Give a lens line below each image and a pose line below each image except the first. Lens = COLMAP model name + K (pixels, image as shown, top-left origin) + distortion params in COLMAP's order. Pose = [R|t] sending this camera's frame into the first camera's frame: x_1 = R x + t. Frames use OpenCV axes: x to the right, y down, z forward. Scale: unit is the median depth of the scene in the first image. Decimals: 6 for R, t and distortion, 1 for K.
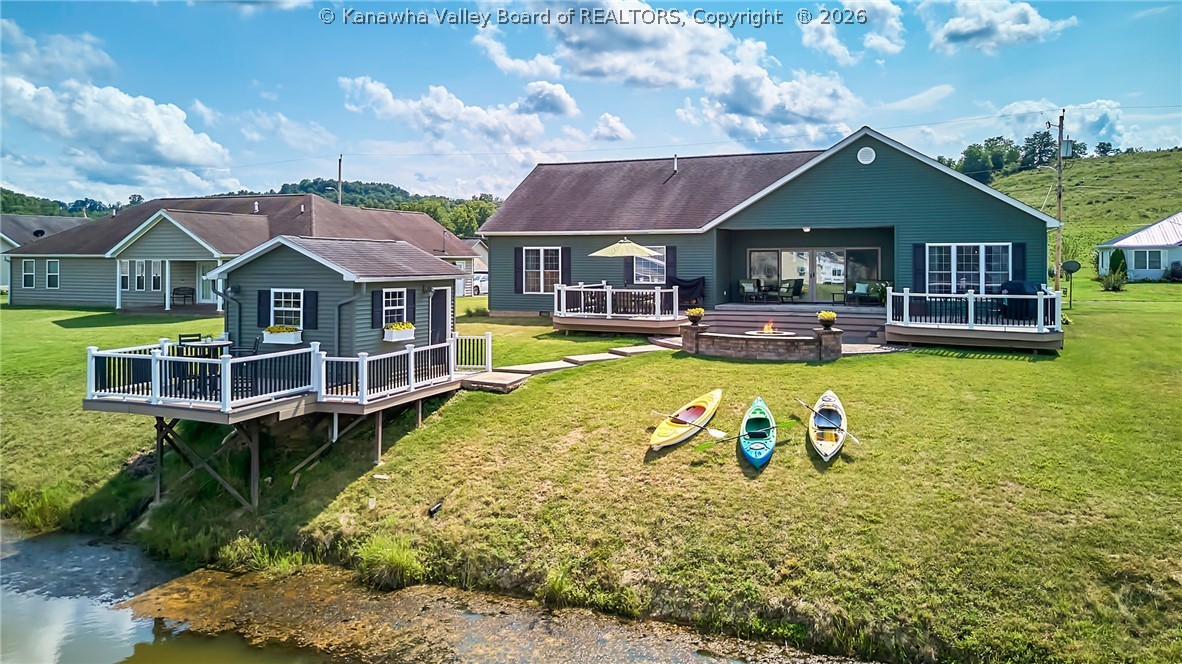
lens RADIAL K [[849.8, 0, 591.0], [0, 849.8, 332.0], [0, 0, 1]] dist [0.057839, 0.000115]
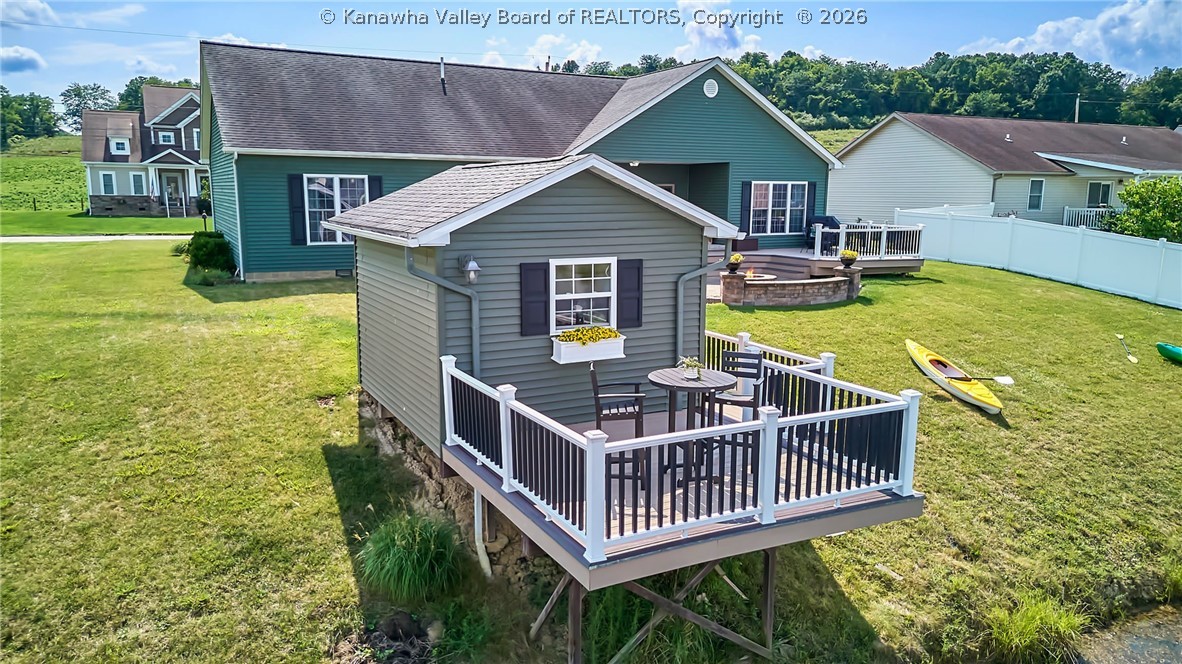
lens RADIAL K [[823.8, 0, 590.3], [0, 823.8, 373.0], [0, 0, 1]] dist [0.030696, -0.000767]
pose [[0.655642, -0.159534, 0.738026, -0.661241], [0.060989, 0.985420, 0.158831, -0.054303], [-0.752605, -0.059124, 0.655813, 0.582091]]
